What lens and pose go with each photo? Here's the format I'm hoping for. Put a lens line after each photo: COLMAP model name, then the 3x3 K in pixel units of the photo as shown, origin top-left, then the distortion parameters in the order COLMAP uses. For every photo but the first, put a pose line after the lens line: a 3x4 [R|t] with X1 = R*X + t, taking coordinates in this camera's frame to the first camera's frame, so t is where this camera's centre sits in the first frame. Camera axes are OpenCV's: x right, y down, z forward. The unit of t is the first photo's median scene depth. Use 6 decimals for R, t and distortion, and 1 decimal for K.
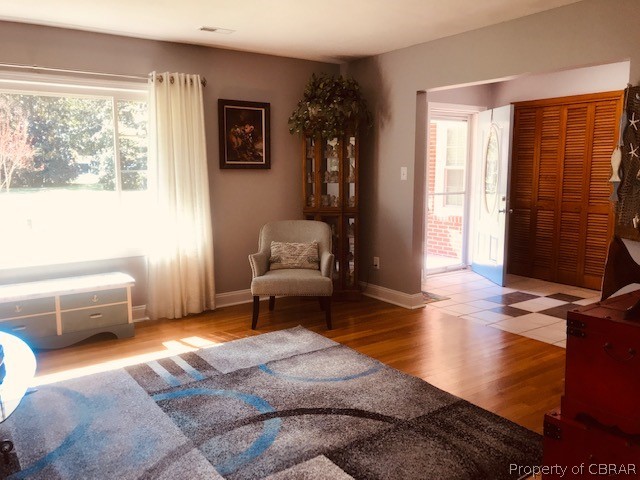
lens RADIAL K [[526.5, 0, 321.0], [0, 526.5, 235.5], [0, 0, 1]] dist [0.064661, -0.094091]
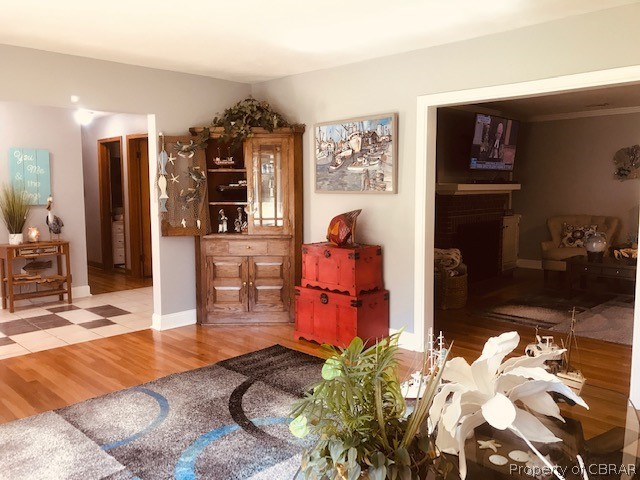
lens RADIAL K [[526.5, 0, 321.0], [0, 526.5, 235.5], [0, 0, 1]] dist [0.064661, -0.094091]
pose [[-0.179090, -0.088391, 0.979854, -0.679447], [0.133960, 0.984489, 0.113294, -0.076842], [-0.974670, 0.151551, -0.164472, 0.591086]]
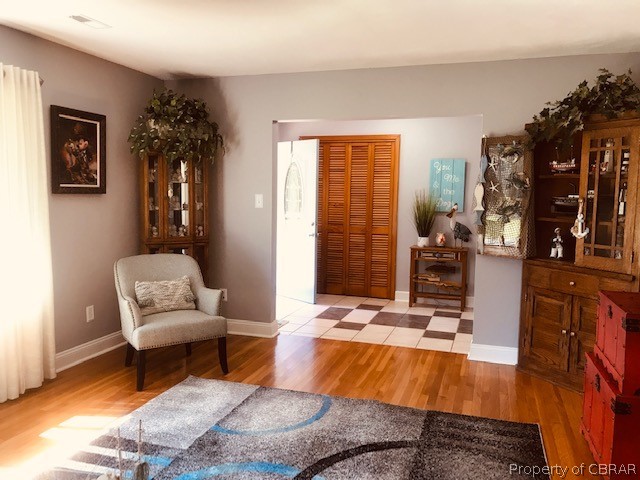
lens RADIAL K [[526.5, 0, 321.0], [0, 526.5, 235.5], [0, 0, 1]] dist [0.064661, -0.094091]
pose [[0.801117, -0.035160, 0.597474, -0.359644], [0.060510, 0.997916, -0.022410, -0.025356], [-0.595441, 0.054106, 0.801575, 0.151642]]
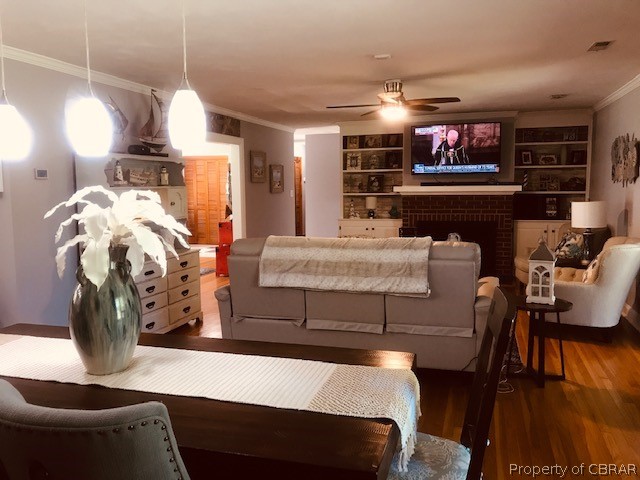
lens RADIAL K [[526.5, 0, 321.0], [0, 526.5, 235.5], [0, 0, 1]] dist [0.064661, -0.094091]
pose [[0.791975, -0.063194, 0.607274, -0.584705], [0.090539, 0.995788, -0.014453, 0.156113], [-0.603803, 0.066428, 0.794361, -1.143798]]
